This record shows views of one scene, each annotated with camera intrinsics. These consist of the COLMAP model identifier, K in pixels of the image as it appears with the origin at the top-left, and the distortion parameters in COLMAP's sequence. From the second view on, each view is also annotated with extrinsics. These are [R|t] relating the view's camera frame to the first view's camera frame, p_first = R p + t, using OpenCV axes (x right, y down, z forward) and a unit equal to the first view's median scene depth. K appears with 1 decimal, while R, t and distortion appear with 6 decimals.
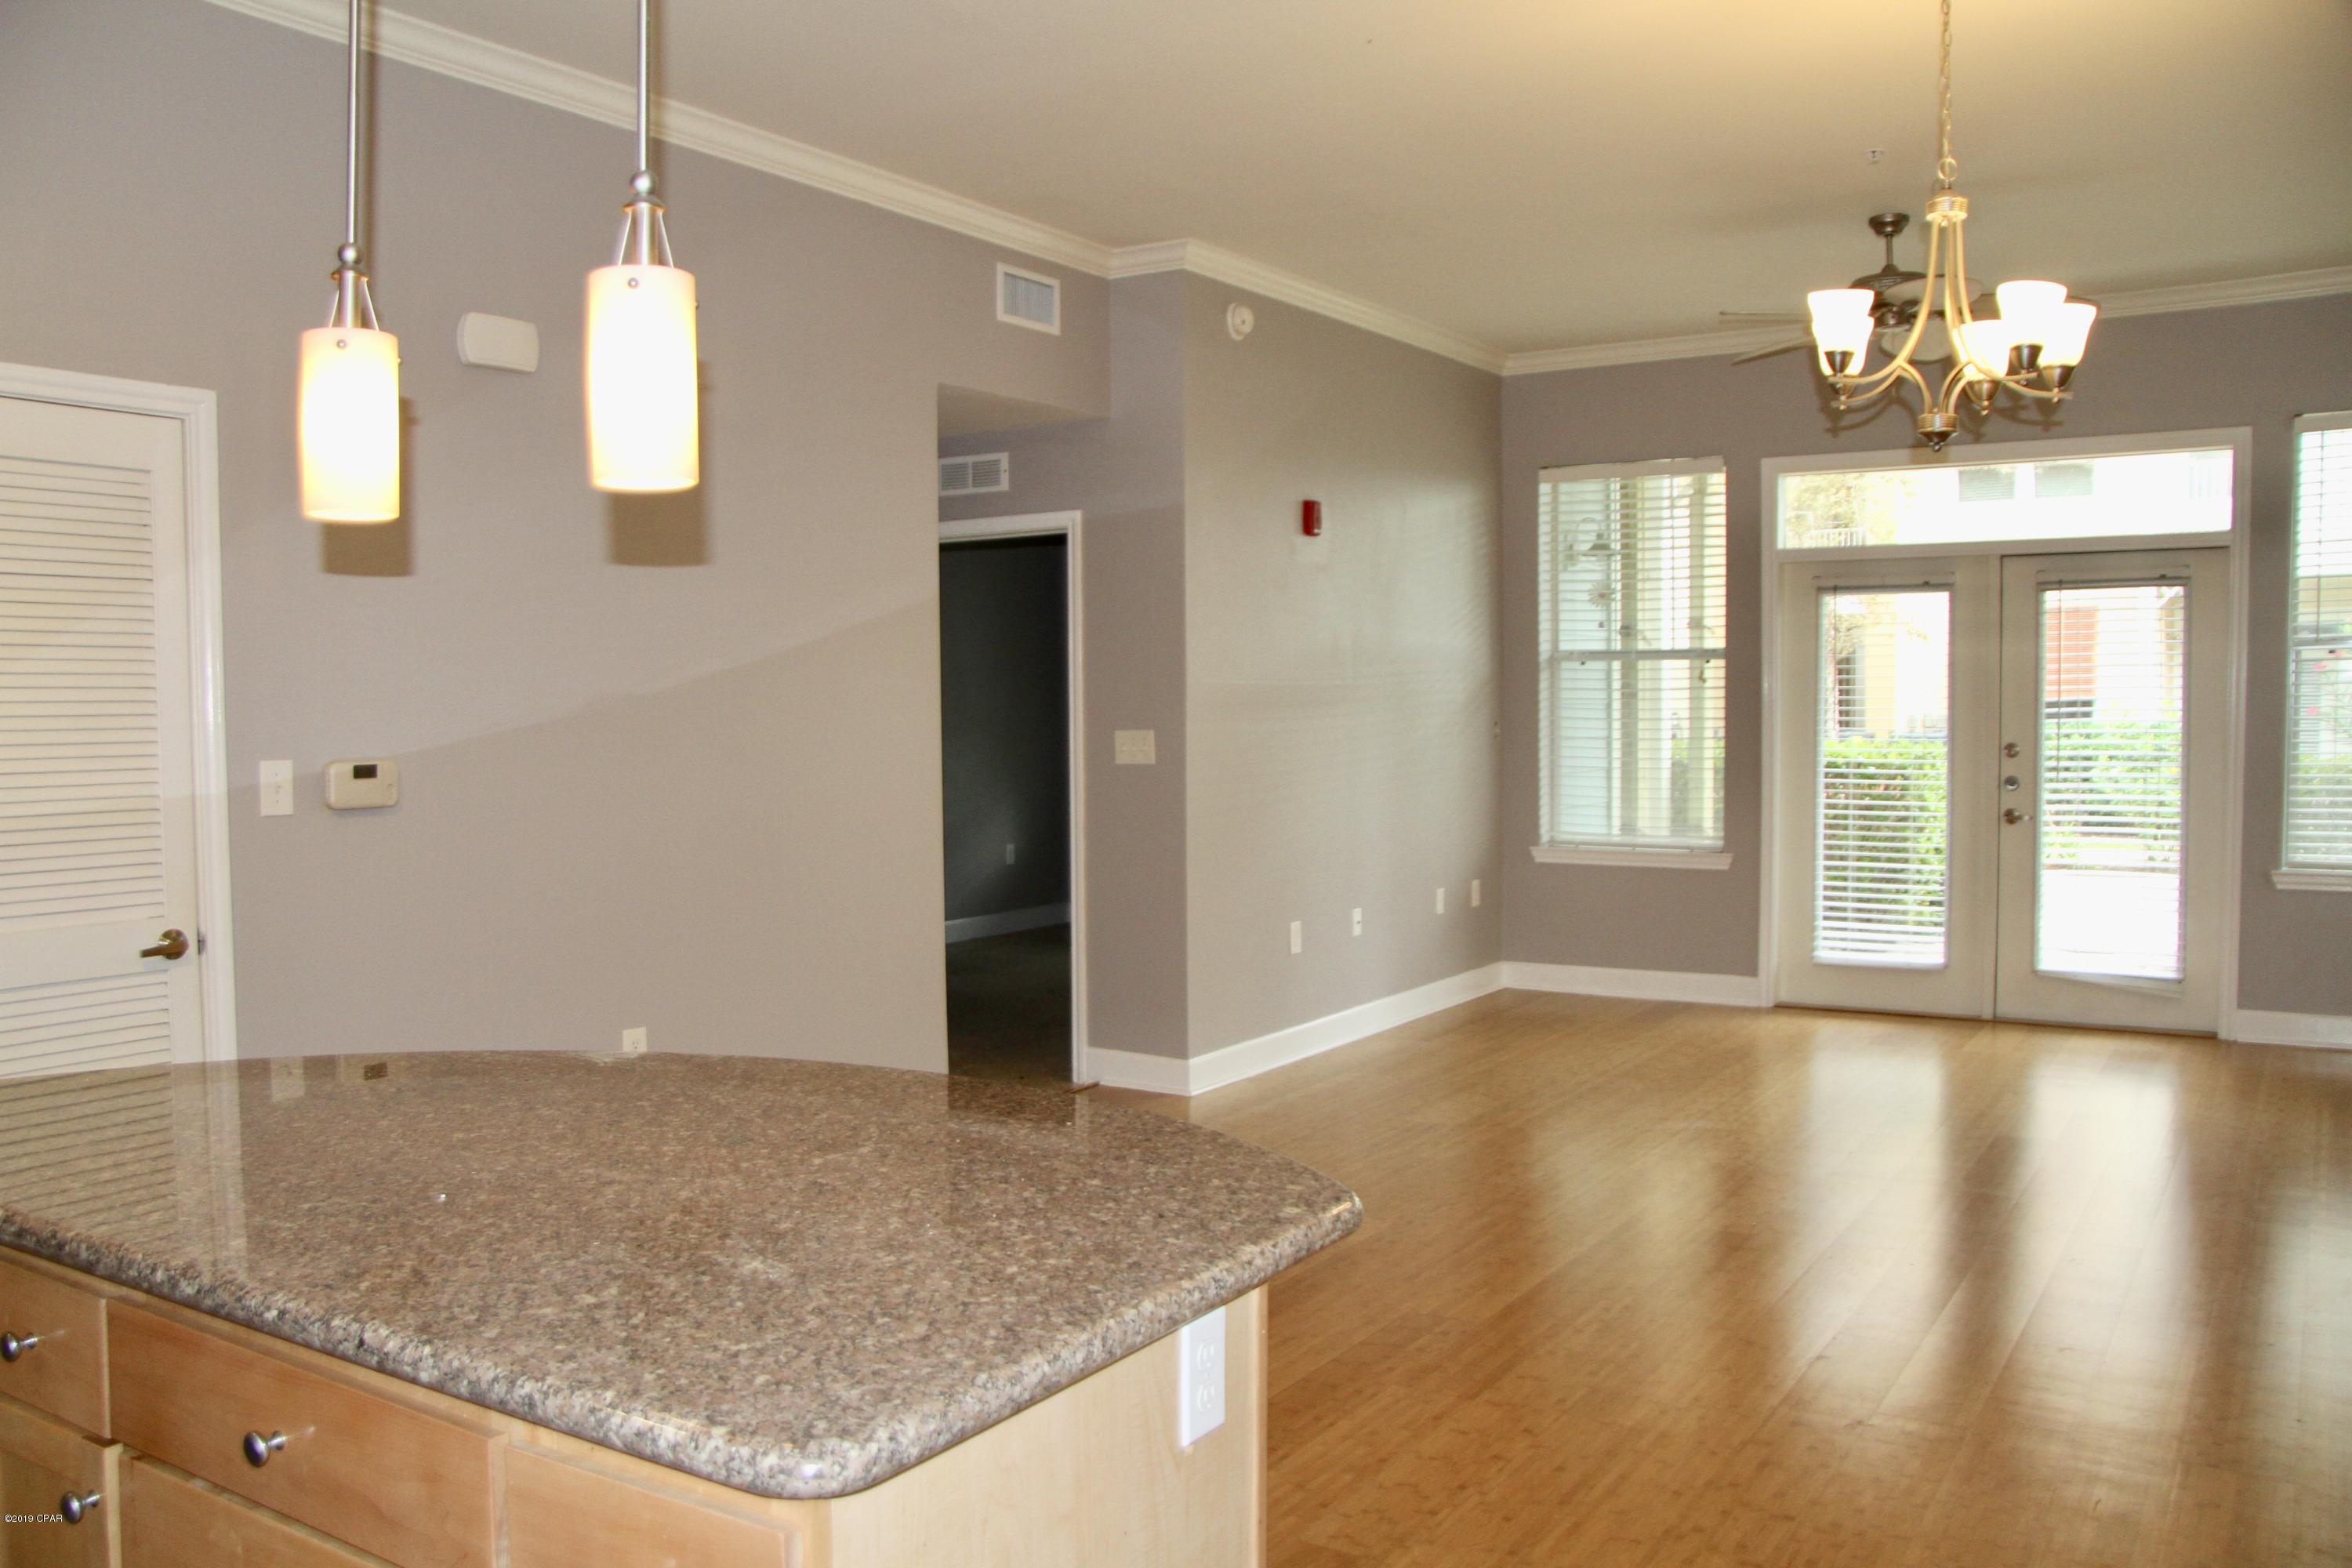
lens RADIAL K [[1822.2, 0, 1176.0], [0, 1822.2, 784.0], [0, 0, 1]] dist [-0.003449, -0.002135]
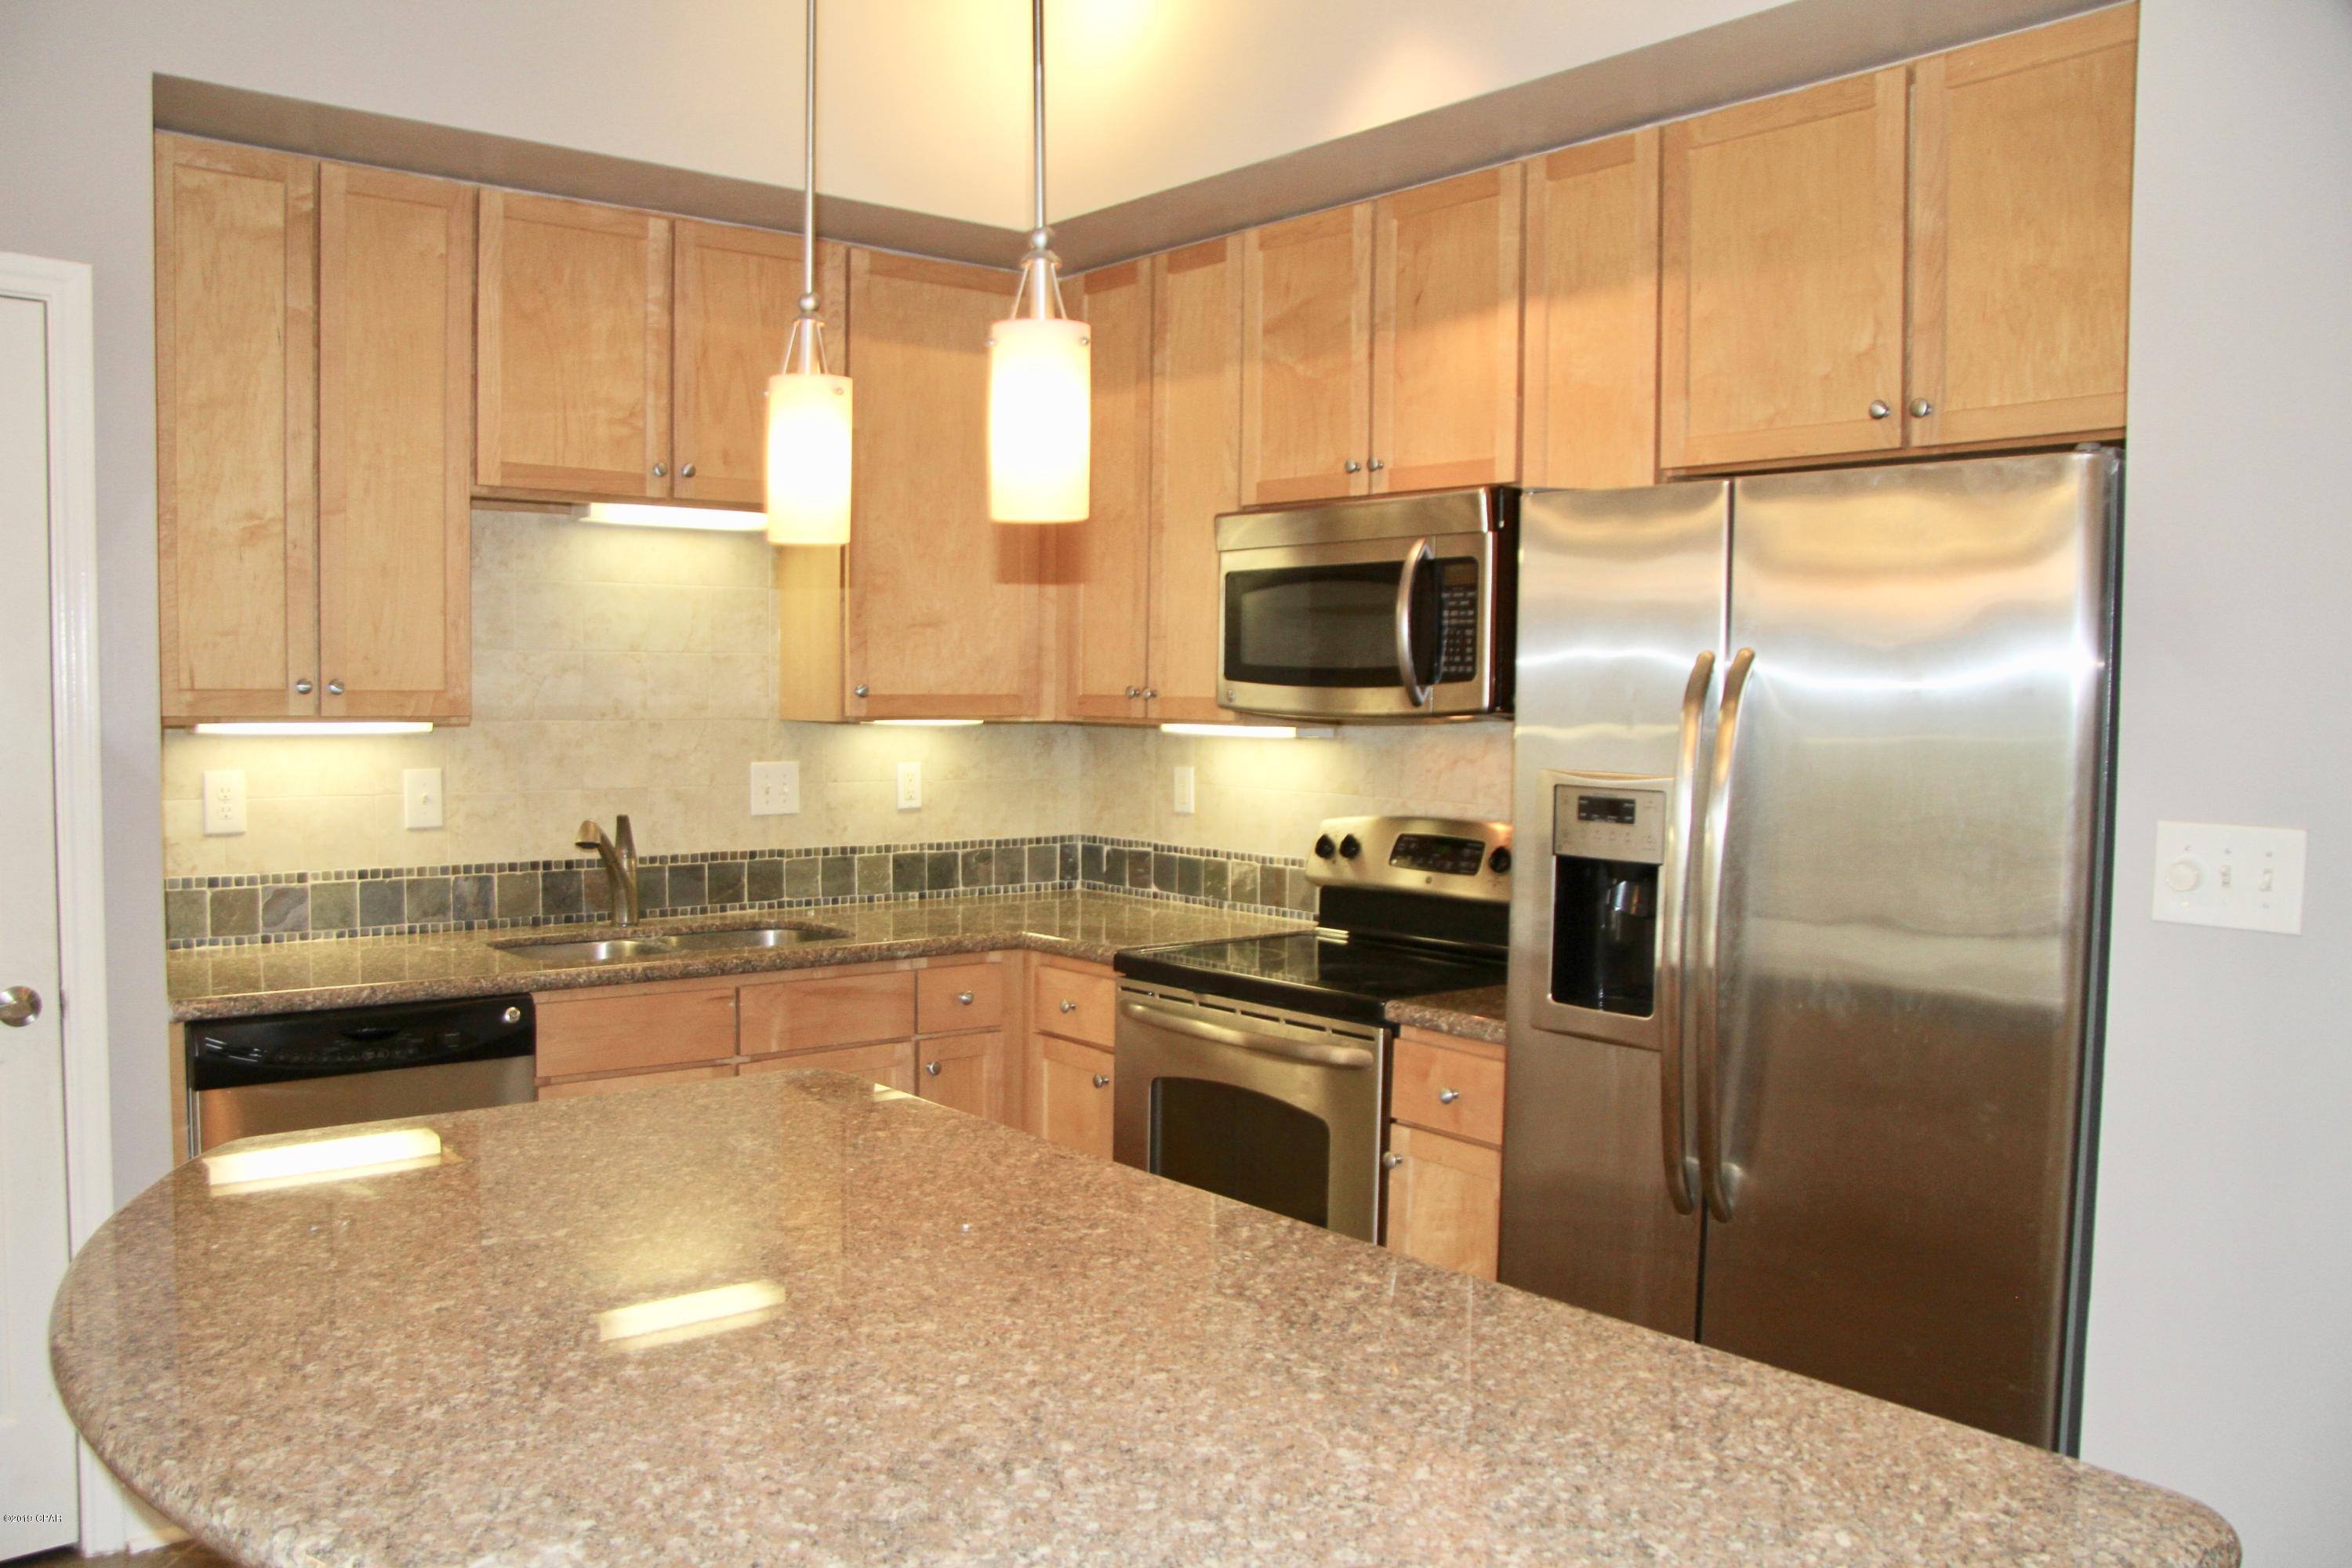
lens RADIAL K [[1822.2, 0, 1176.0], [0, 1822.2, 784.0], [0, 0, 1]] dist [-0.003449, -0.002135]
pose [[-0.950849, -0.015043, 0.309288, -0.818594], [0.016097, 0.995067, 0.097886, -0.091940], [-0.309235, 0.098054, -0.945917, 1.892116]]
